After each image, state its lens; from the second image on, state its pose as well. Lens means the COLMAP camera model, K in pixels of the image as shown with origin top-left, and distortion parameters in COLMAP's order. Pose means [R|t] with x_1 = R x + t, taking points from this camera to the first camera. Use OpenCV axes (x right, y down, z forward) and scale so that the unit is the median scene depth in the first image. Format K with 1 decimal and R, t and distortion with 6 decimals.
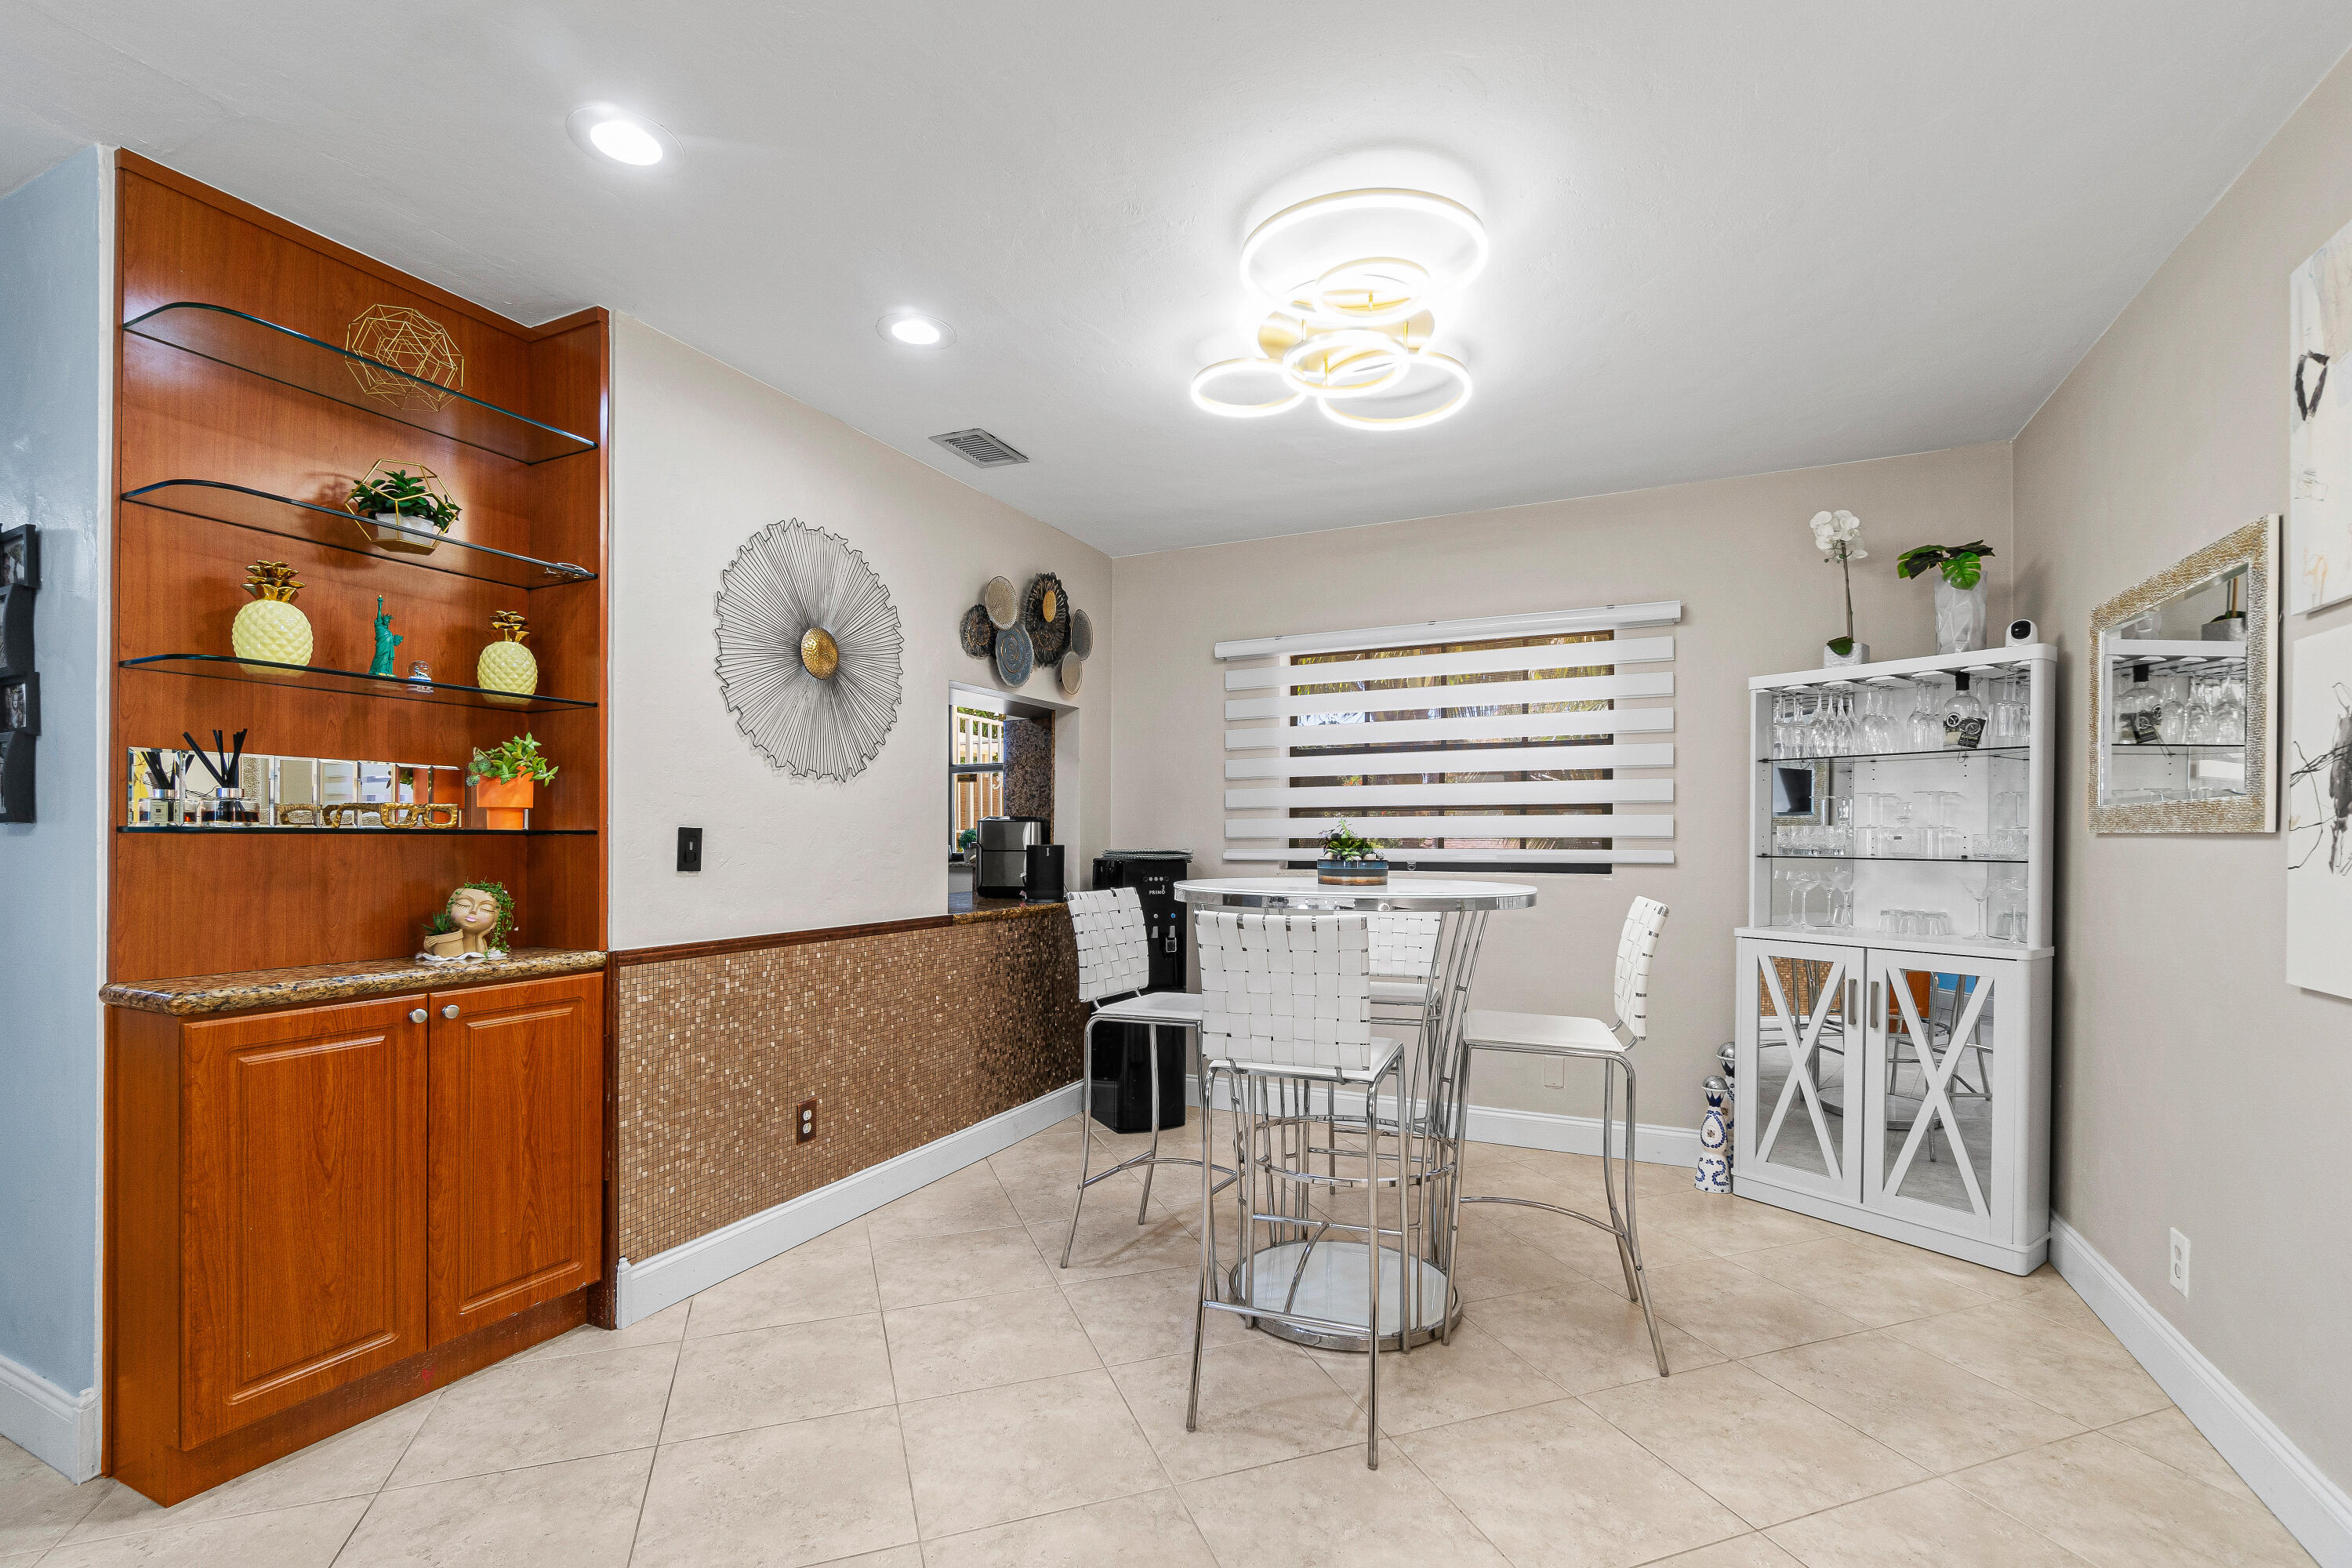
lens RADIAL K [[1038.2, 0, 1167.3], [0, 1038.2, 837.2], [0, 0, 1]] dist [-0.007353, 0.002886]
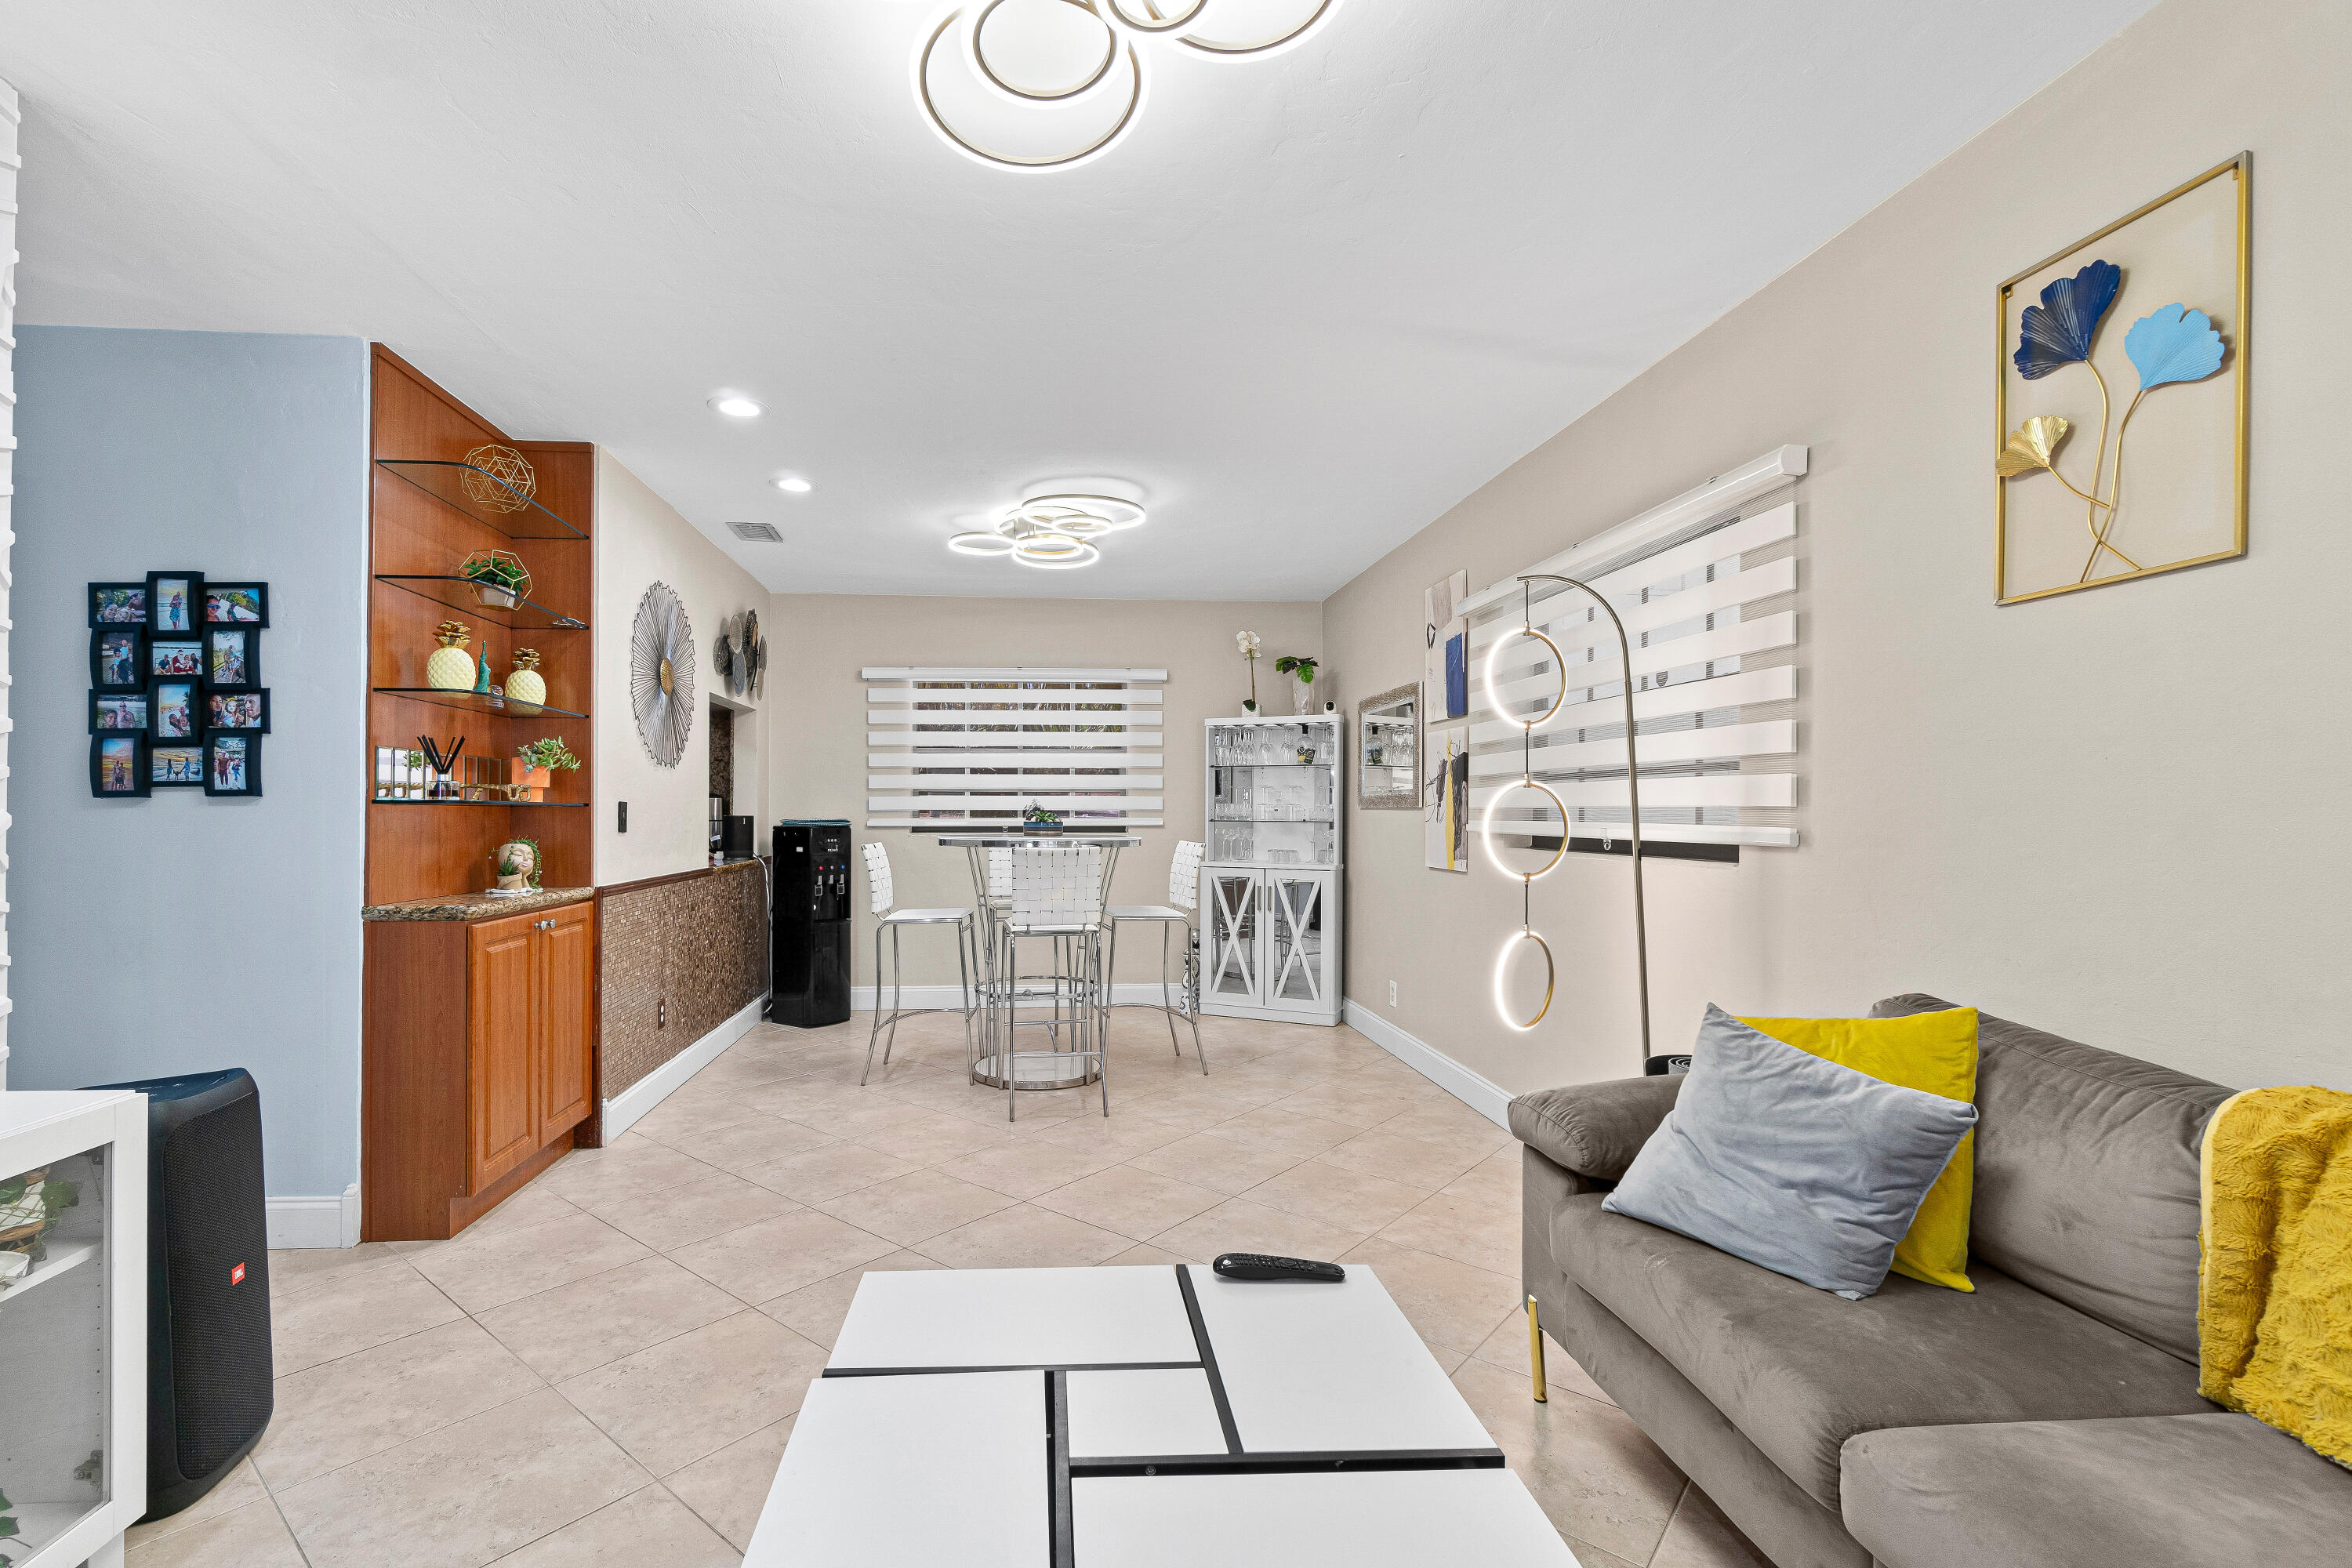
lens RADIAL K [[1038.2, 0, 1095.2], [0, 1038.2, 799.9], [0, 0, 1]] dist [-0.007353, 0.002886]
pose [[0.871442, 0.006253, 0.490459, -0.540758], [-0.000186, 0.999923, -0.012416, 0.005108], [-0.490499, 0.010729, 0.871376, -0.511232]]
